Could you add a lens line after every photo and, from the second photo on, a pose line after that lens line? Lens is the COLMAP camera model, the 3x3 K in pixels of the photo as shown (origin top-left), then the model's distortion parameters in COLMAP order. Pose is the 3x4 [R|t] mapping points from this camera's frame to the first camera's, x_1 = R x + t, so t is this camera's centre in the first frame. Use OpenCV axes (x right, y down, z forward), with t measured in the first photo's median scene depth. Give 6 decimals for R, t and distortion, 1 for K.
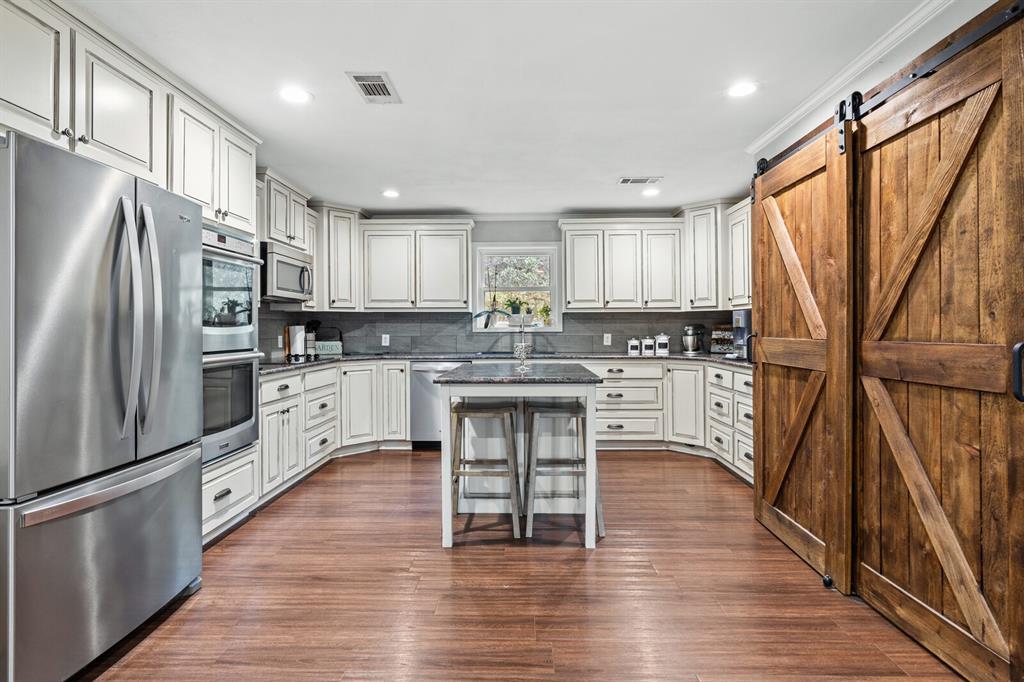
lens RADIAL K [[519.7, 0, 514.5], [0, 519.7, 327.5], [0, 0, 1]] dist [-0.000382, 0.000467]
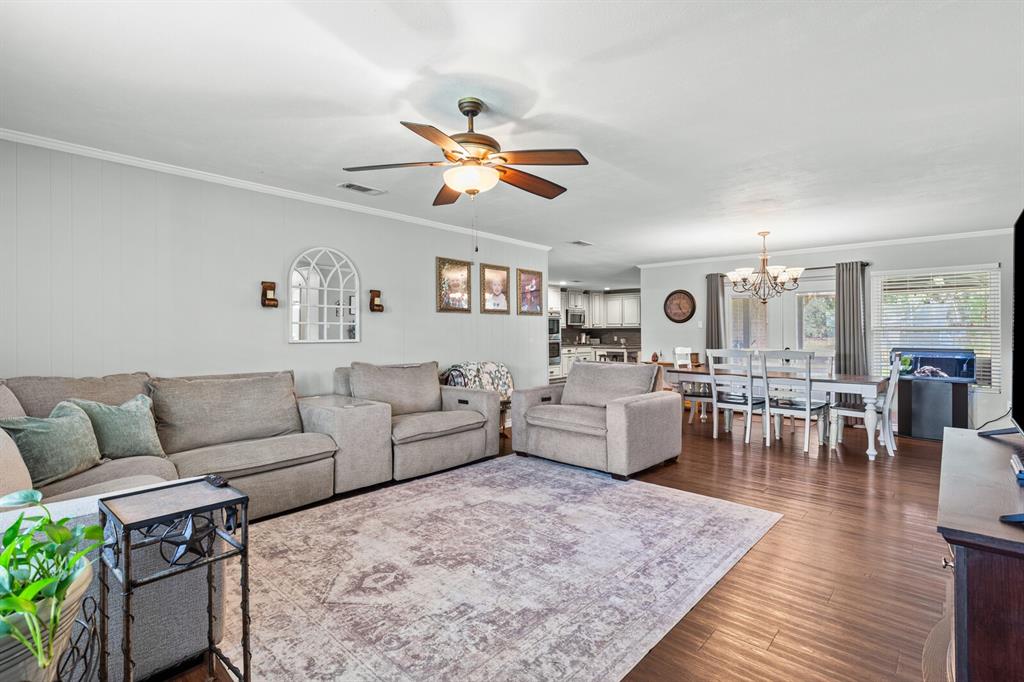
lens RADIAL K [[490.3, 0, 511.2], [0, 490.3, 330.4], [0, 0, 1]] dist [-0.001125, -0.000402]
pose [[0.754663, -0.001939, -0.656110, 1.862030], [0.001840, 0.999998, -0.000839, -0.029891], [0.656110, -0.000574, 0.754665, -2.308935]]
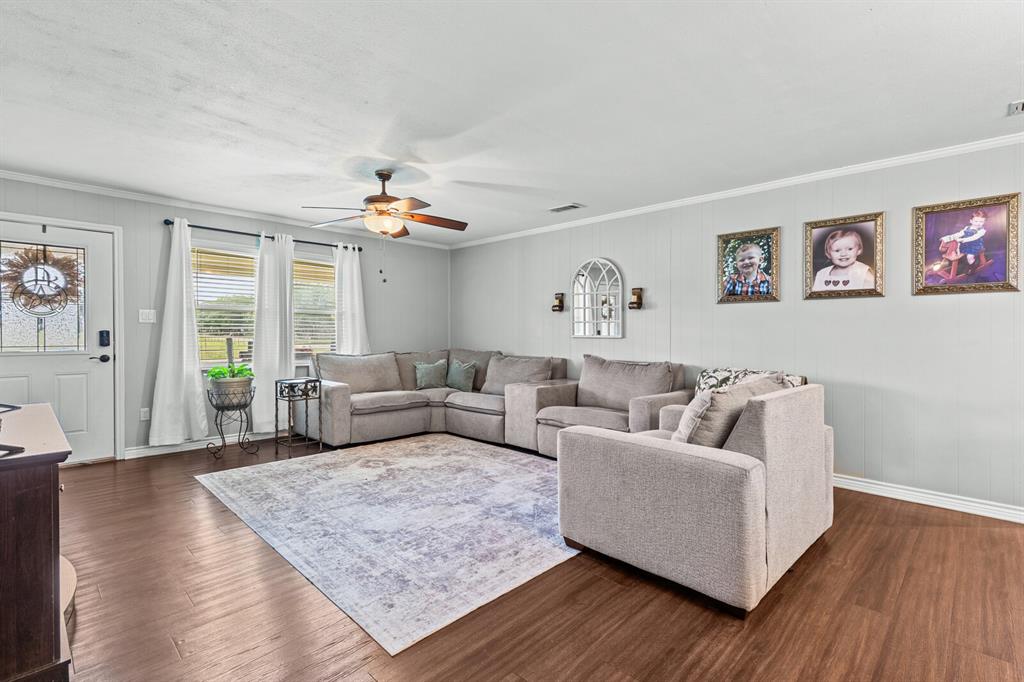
lens RADIAL K [[474.7, 0, 516.1], [0, 474.7, 335.8], [0, 0, 1]] dist [0.007640, -0.000976]
pose [[-0.680783, 0.004145, -0.732474, 1.925337], [0.001448, 0.999990, 0.004313, -0.009943], [0.732484, 0.001875, -0.680782, -0.545125]]
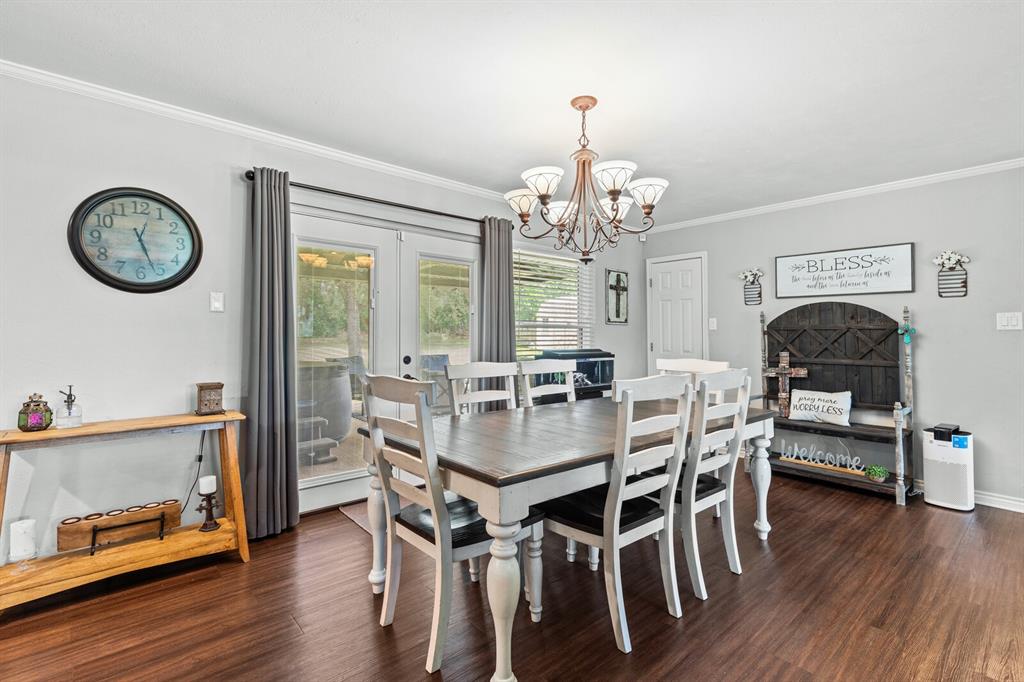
lens RADIAL K [[474.7, 0, 516.1], [0, 474.7, 335.8], [0, 0, 1]] dist [0.007640, -0.000976]
pose [[0.733577, 0.004010, 0.679594, 0.677874], [-0.012996, 0.999883, 0.008129, -0.013777], [-0.679482, -0.014795, 0.733543, -0.677708]]
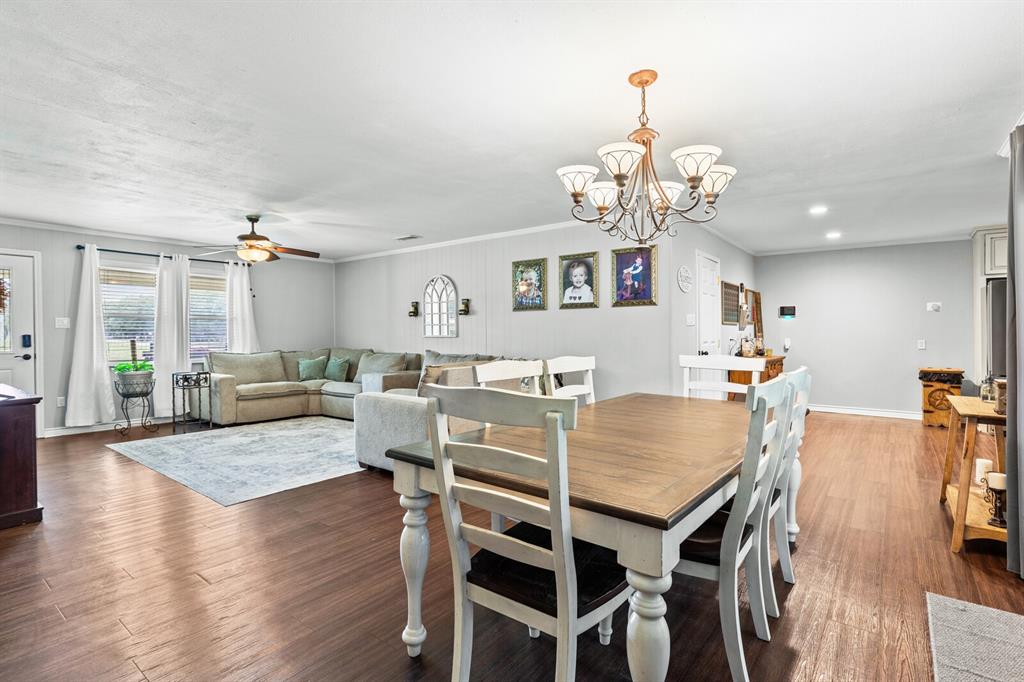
lens RADIAL K [[497.6, 0, 512.8], [0, 497.6, 335.9], [0, 0, 1]] dist [-0.004115, 0.000236]
pose [[-0.598411, 0.008339, -0.801146, 2.122728], [0.009972, 0.999946, 0.002960, -0.003745], [0.801127, -0.006218, -0.598462, 0.176519]]
